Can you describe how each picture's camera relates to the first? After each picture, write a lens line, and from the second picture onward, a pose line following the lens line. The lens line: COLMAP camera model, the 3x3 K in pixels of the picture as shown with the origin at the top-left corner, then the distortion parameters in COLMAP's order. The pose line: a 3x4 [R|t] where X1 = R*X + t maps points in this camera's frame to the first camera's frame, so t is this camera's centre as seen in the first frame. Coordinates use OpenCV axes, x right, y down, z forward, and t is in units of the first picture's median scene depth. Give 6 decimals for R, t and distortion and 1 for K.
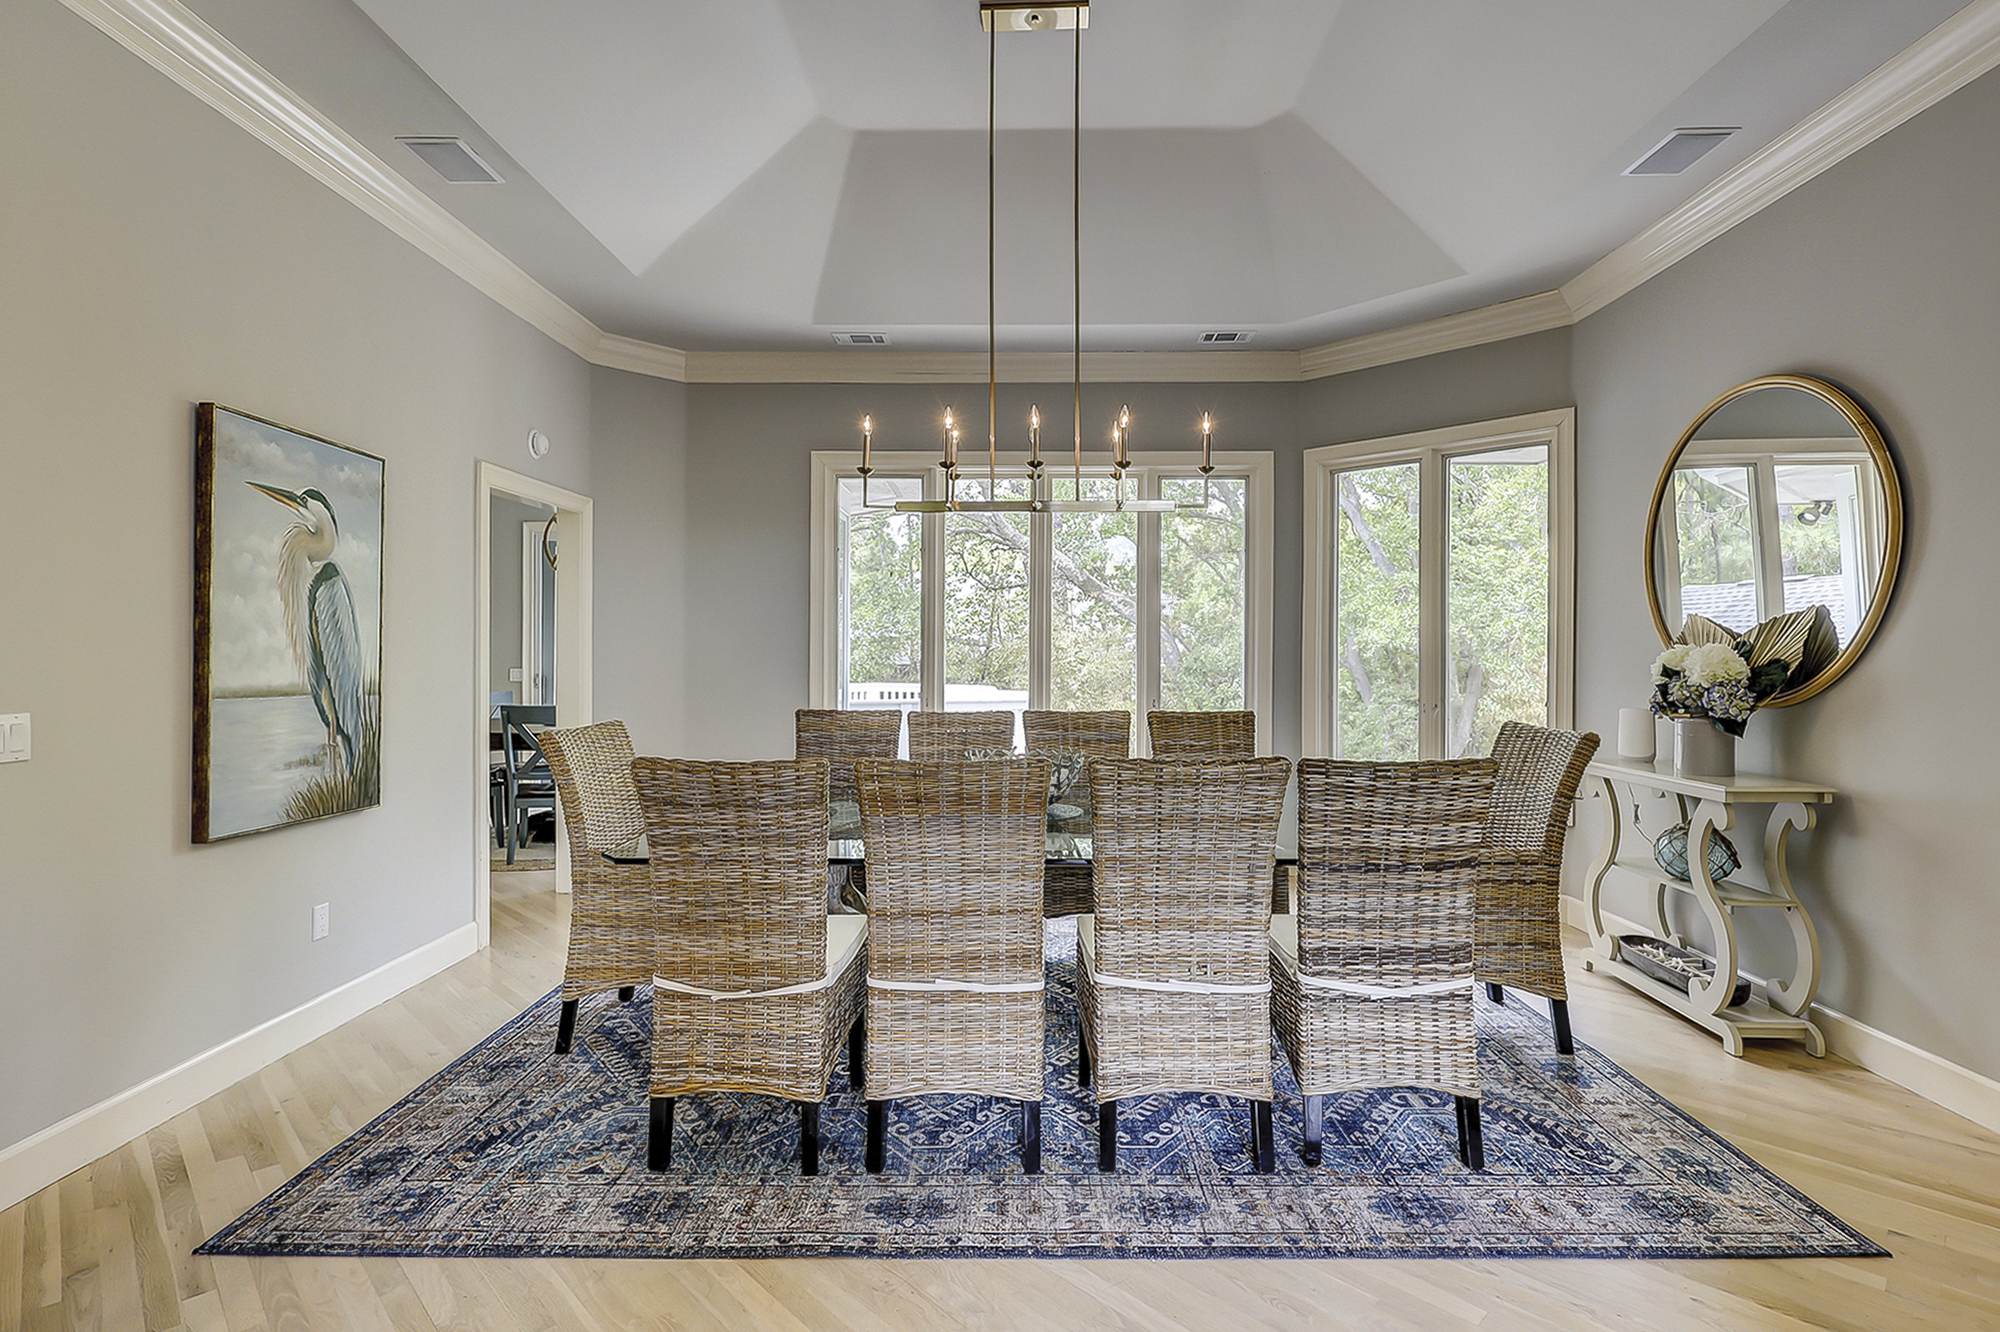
lens RADIAL K [[977.1, 0, 997.3], [0, 977.1, 663.3], [0, 0, 1]] dist [-0.008901, -0.000495]
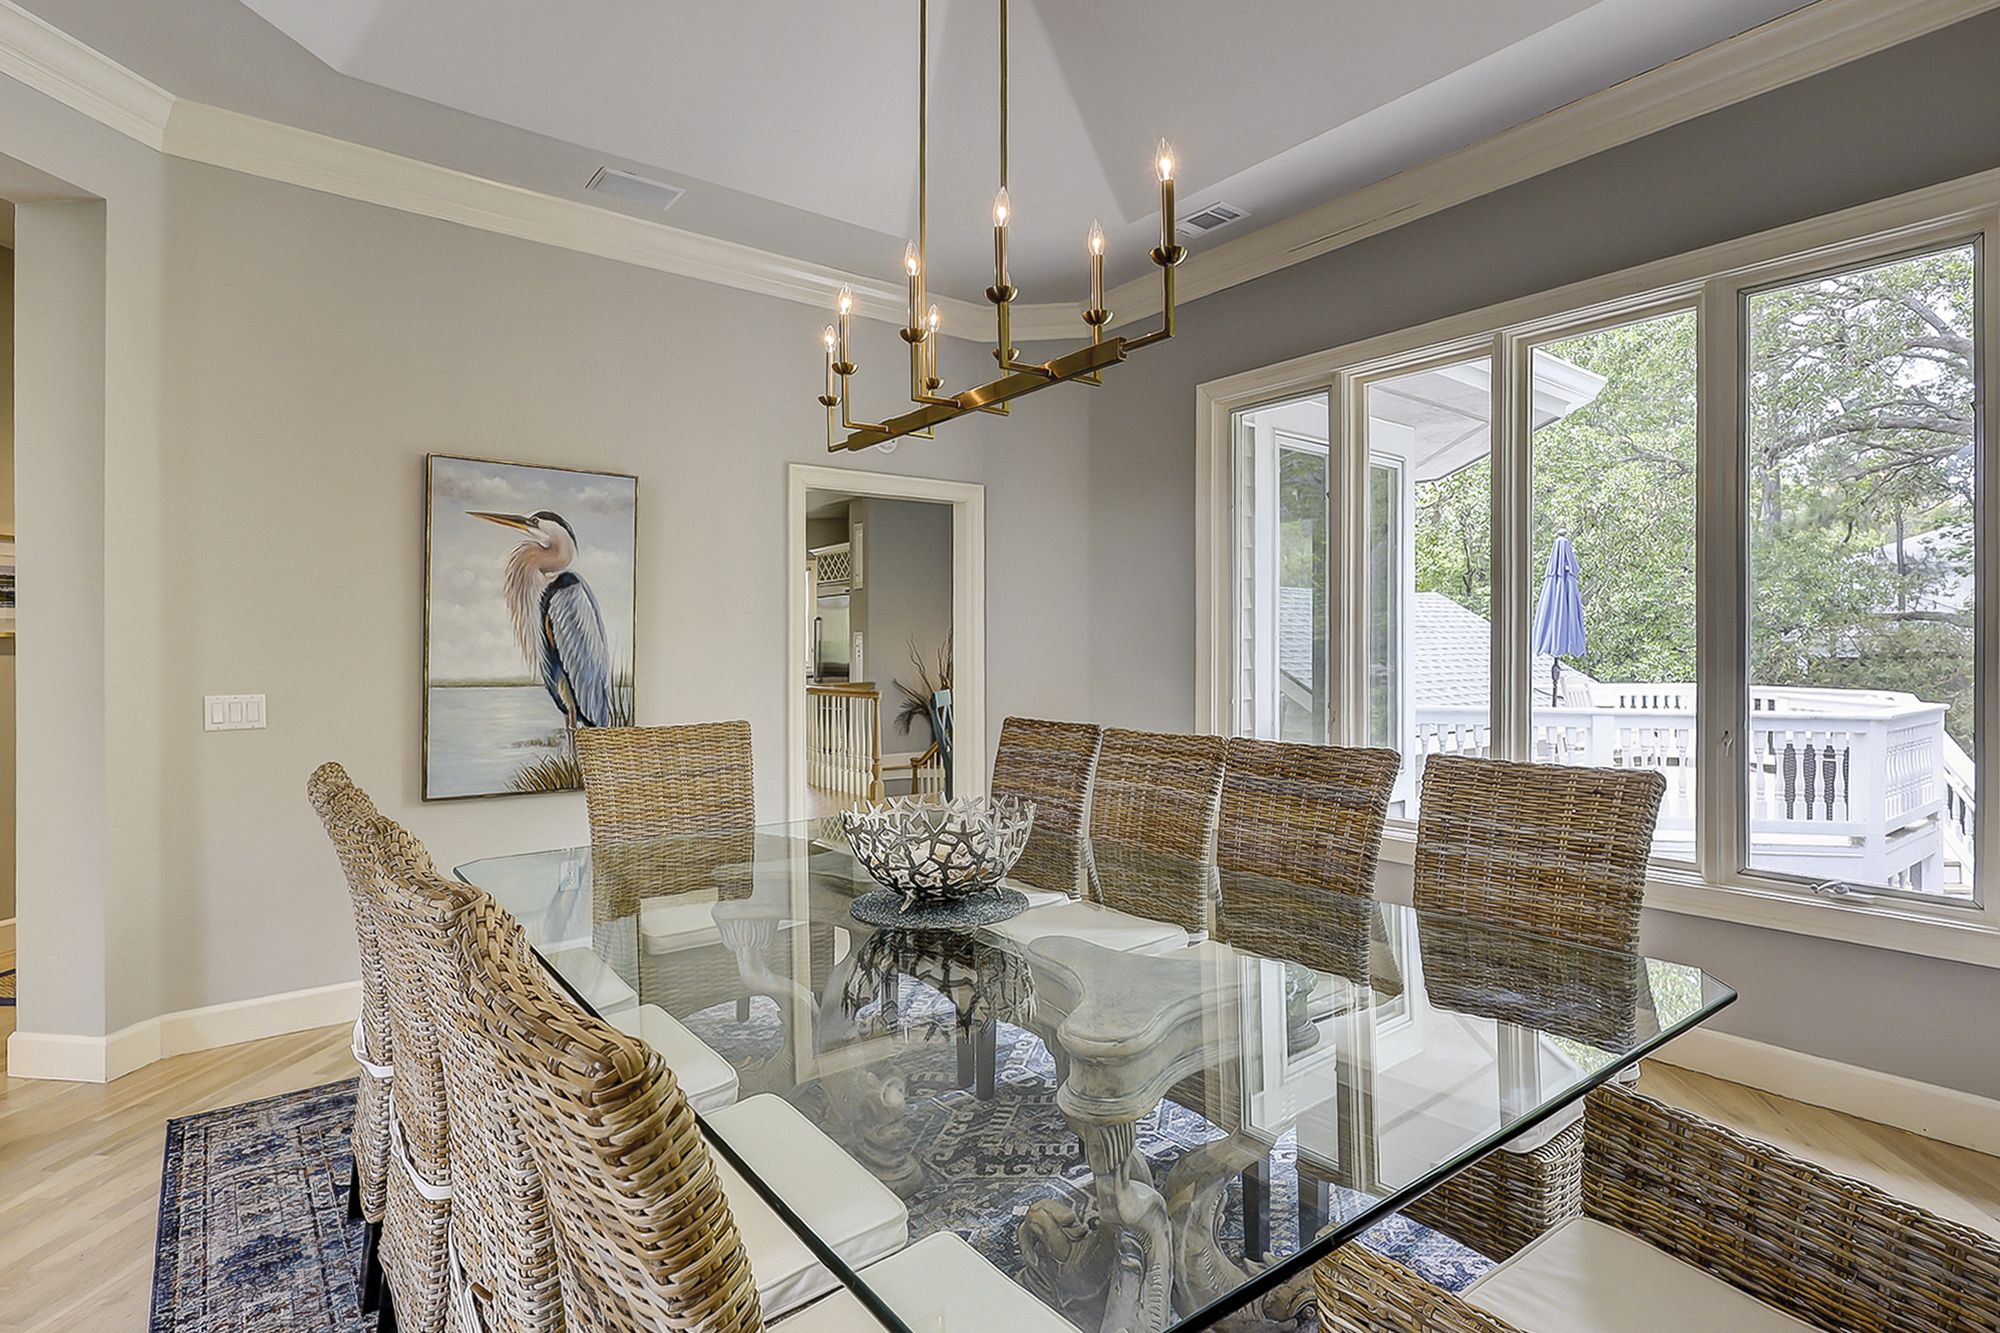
lens RADIAL K [[977.1, 0, 1003.3], [0, 977.1, 658.8], [0, 0, 1]] dist [-0.008901, -0.000495]
pose [[0.627846, 0.002269, -0.778334, 0.558663], [0.001060, 0.999992, 0.003771, -0.004291], [0.778337, -0.003193, 0.627839, 0.685835]]
